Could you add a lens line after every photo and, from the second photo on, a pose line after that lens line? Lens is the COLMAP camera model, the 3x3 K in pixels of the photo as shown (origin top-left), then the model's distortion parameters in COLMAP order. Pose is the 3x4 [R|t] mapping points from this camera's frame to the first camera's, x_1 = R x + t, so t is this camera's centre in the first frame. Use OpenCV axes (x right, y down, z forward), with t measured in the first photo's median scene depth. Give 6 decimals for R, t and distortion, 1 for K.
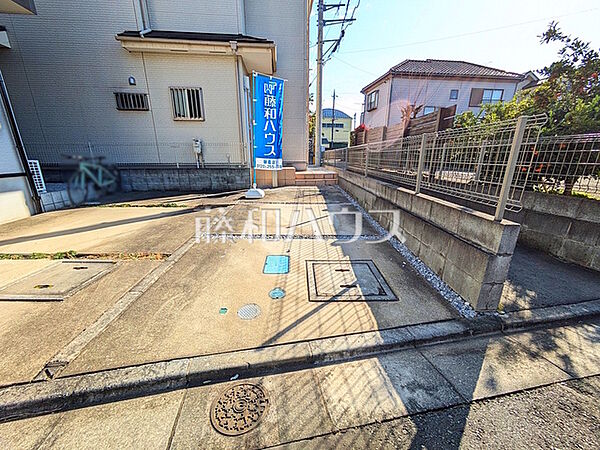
lens RADIAL K [[236.3, 0, 300.9], [0, 236.3, 226.3], [0, 0, 1]] dist [-0.004092, 0.003103]
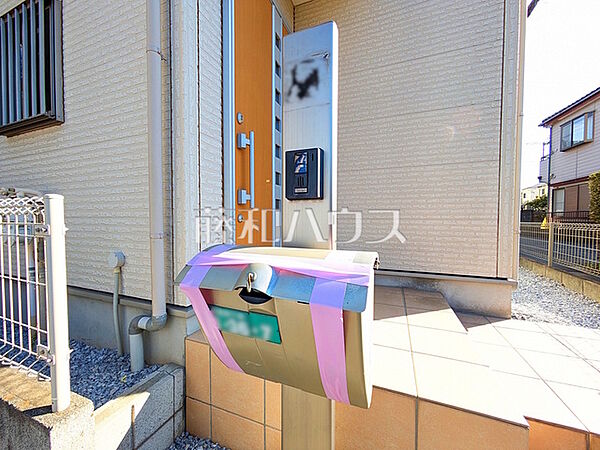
lens RADIAL K [[236.3, 0, 300.9], [0, 236.3, 226.3], [0, 0, 1]] dist [-0.004092, 0.003103]
pose [[0.892251, 0.016571, -0.451235, -0.083860], [-0.133420, 0.964381, -0.228403, -0.356559], [0.431378, 0.263997, 0.862681, 1.035594]]
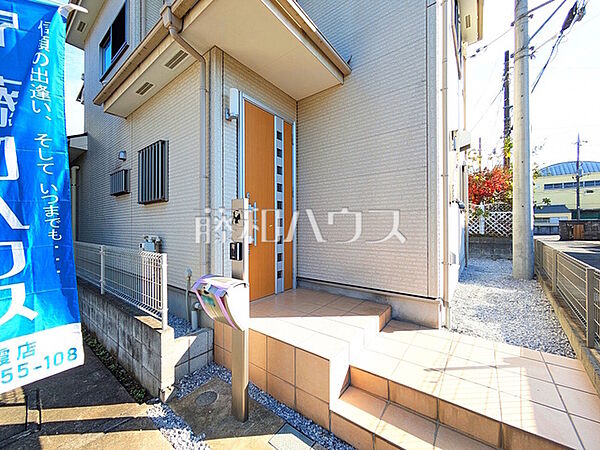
lens RADIAL K [[236.3, 0, 300.9], [0, 236.3, 226.3], [0, 0, 1]] dist [-0.004092, 0.003103]
pose [[0.736947, -0.004787, -0.675934, 0.139977], [-0.191095, 0.957707, -0.215127, -0.386268], [0.648377, 0.287704, 0.704864, 0.952700]]
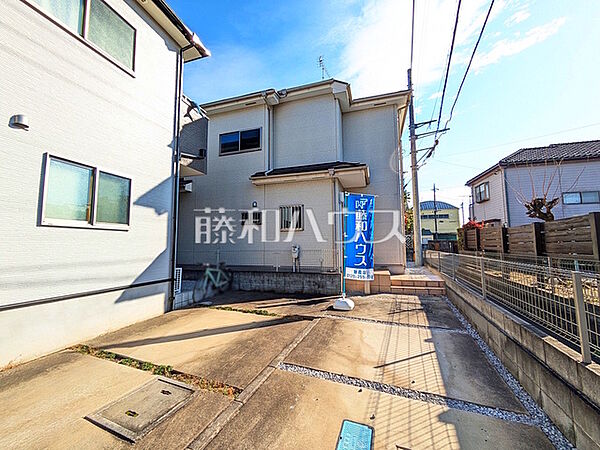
lens RADIAL K [[236.3, 0, 300.9], [0, 236.3, 226.3], [0, 0, 1]] dist [-0.004092, 0.003103]
pose [[0.921214, -0.039737, -0.387022, 0.022788], [-0.104311, 0.933123, -0.344094, -0.081750], [0.374812, 0.357355, 0.855461, 0.021209]]
